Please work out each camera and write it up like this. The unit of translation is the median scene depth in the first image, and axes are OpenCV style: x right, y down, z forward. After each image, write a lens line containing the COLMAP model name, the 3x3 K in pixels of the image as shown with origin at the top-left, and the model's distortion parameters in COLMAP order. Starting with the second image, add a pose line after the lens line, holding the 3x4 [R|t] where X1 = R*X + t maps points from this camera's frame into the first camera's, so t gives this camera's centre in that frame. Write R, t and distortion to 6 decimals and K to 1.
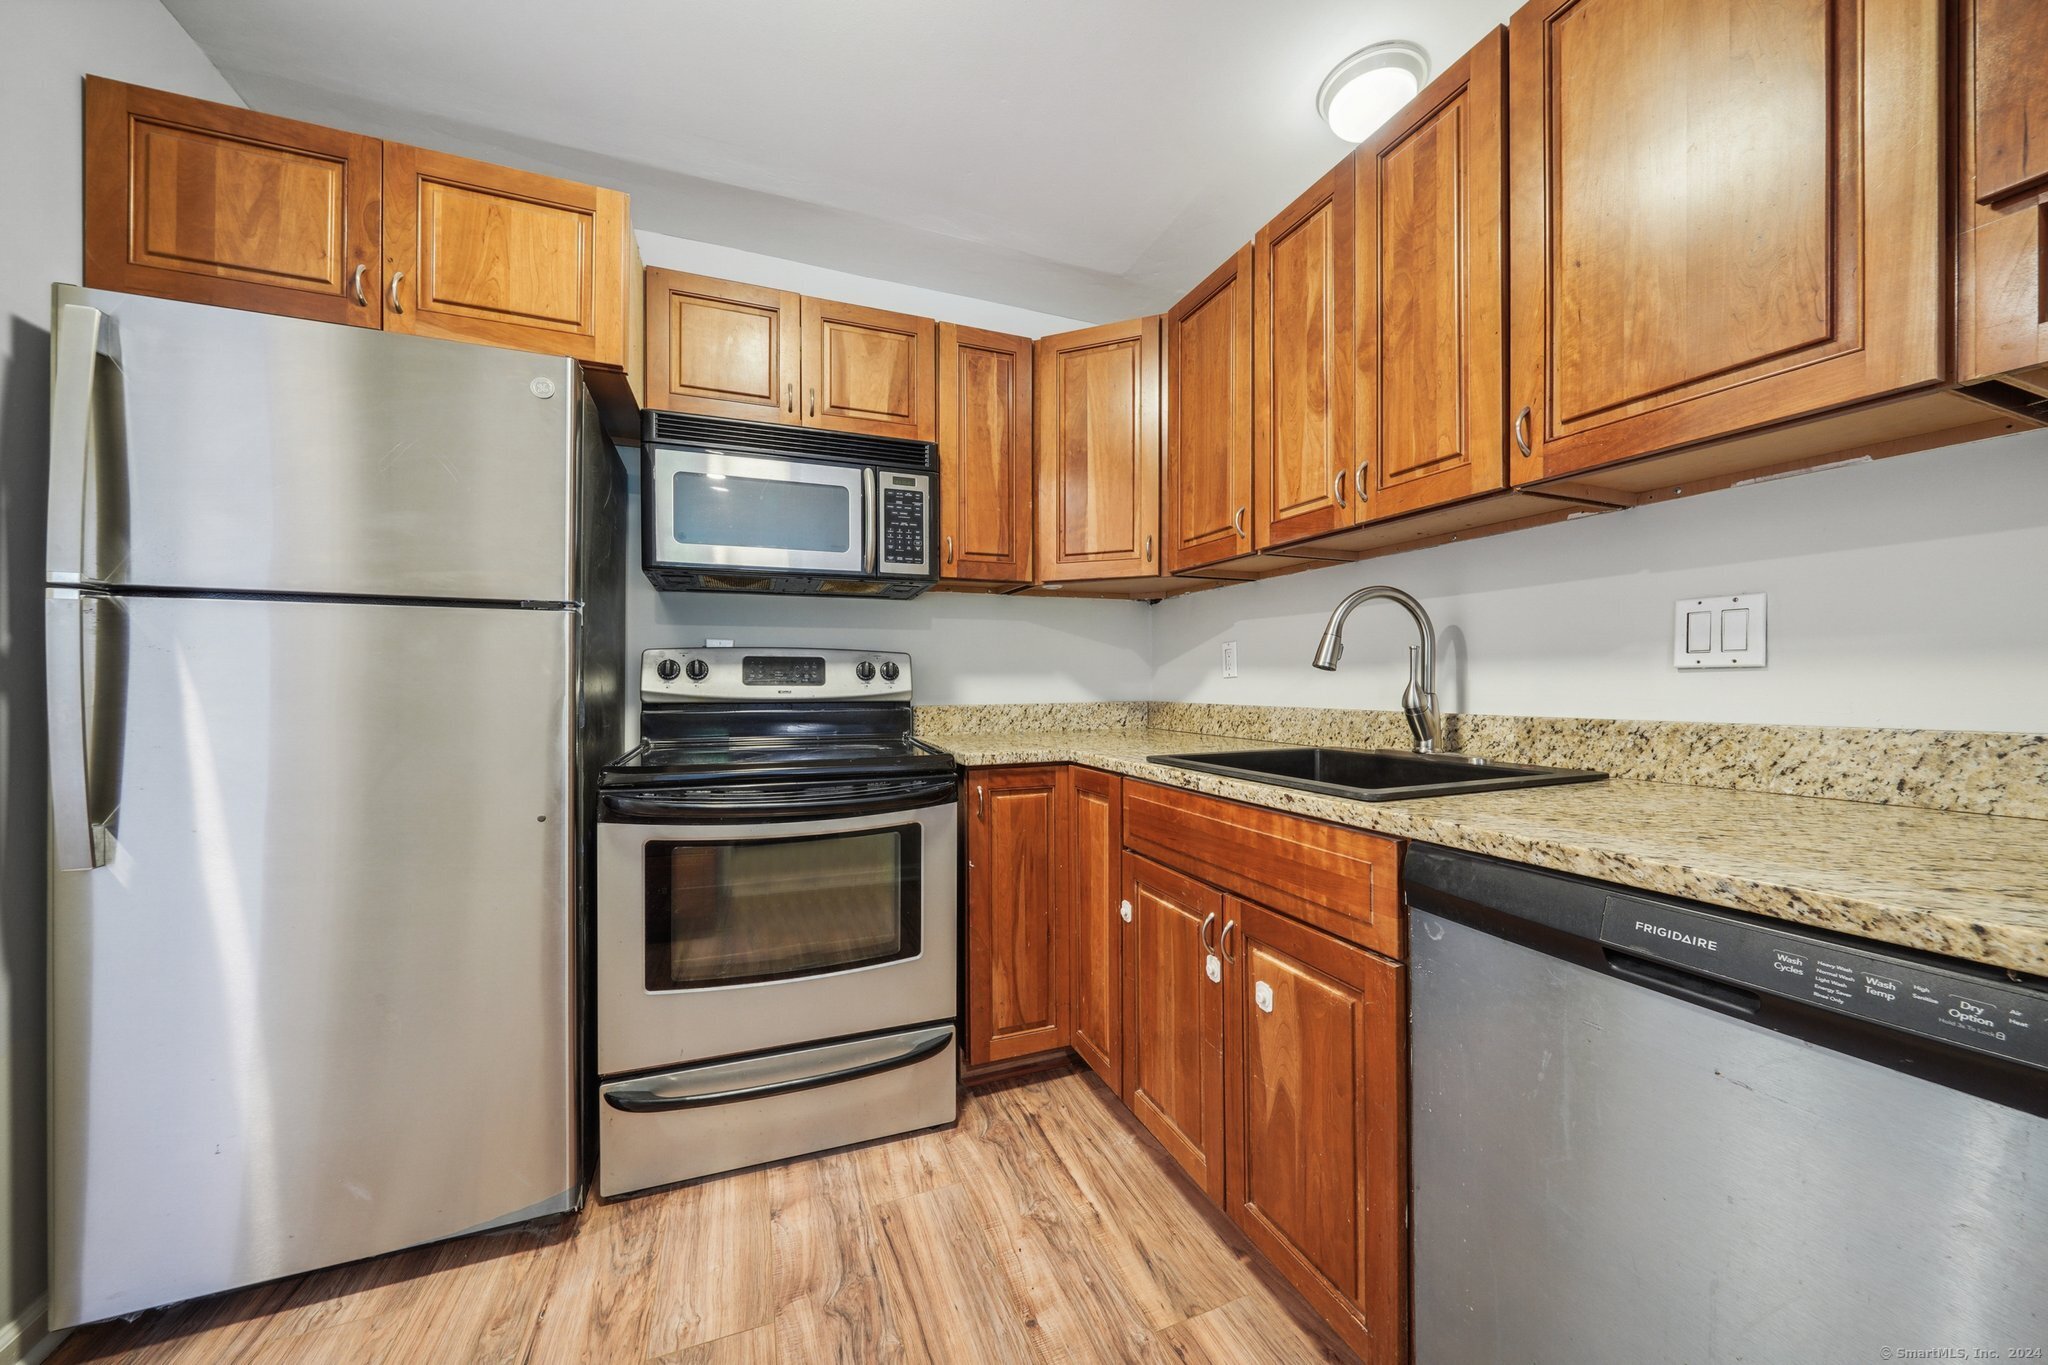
lens RADIAL K [[710.3, 0, 1024.0], [0, 710.3, 682.5], [0, 0, 1]] dist [-0.008984, -0.000046]
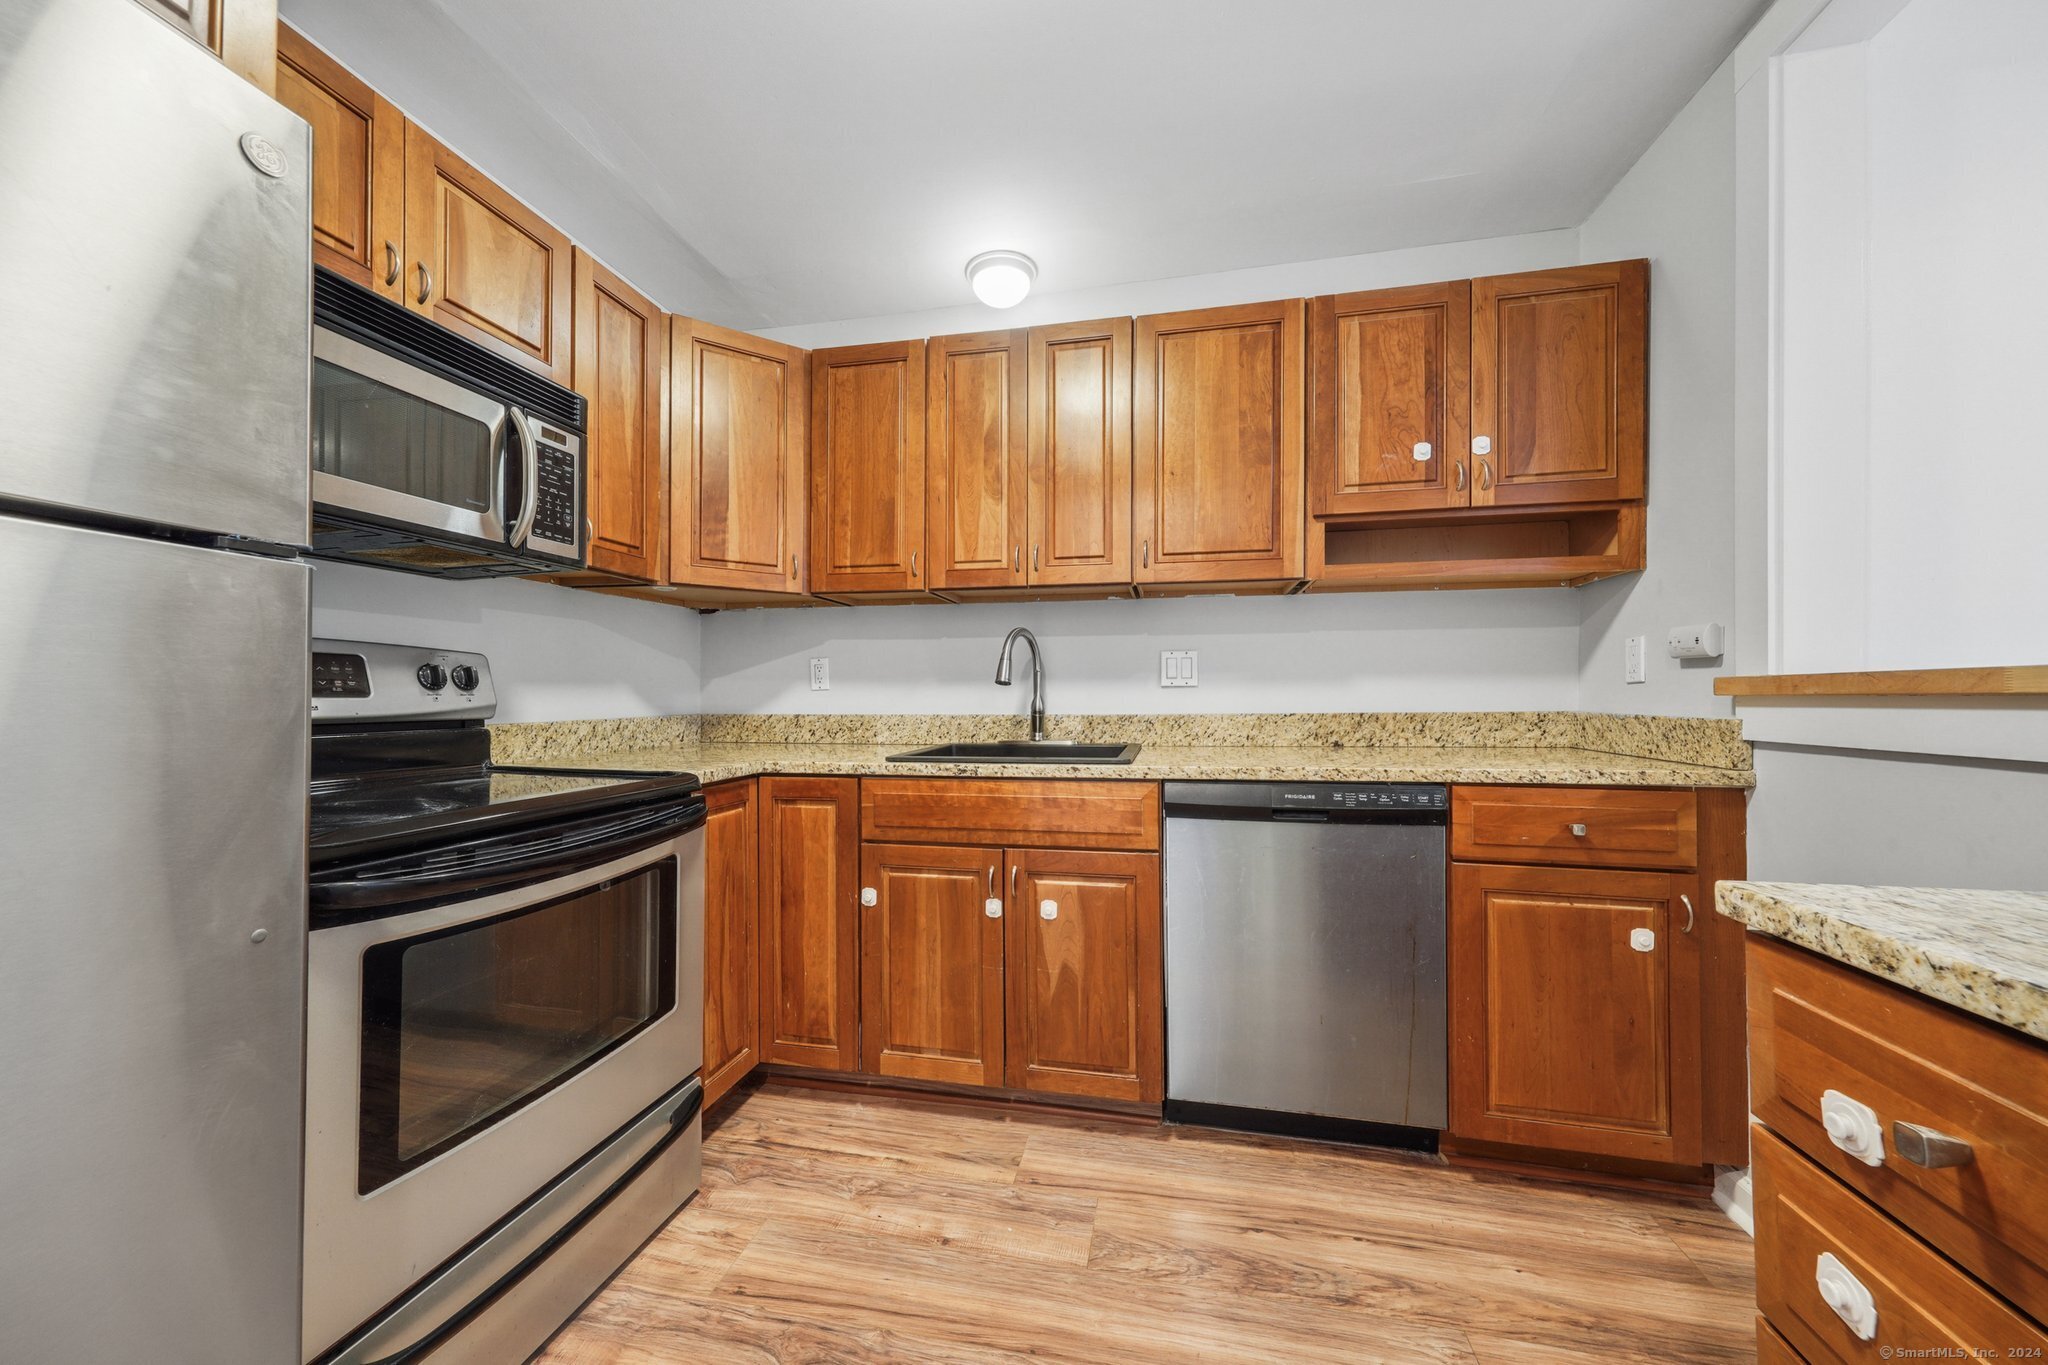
lens RADIAL K [[709.9, 0, 1029.2], [0, 709.9, 690.2], [0, 0, 1]] dist [0.009483, -0.000167]
pose [[0.561944, 0.006781, 0.827147, -0.659351], [0.001034, 0.999960, -0.008900, 0.005201], [-0.827175, 0.005857, 0.561914, 0.158785]]
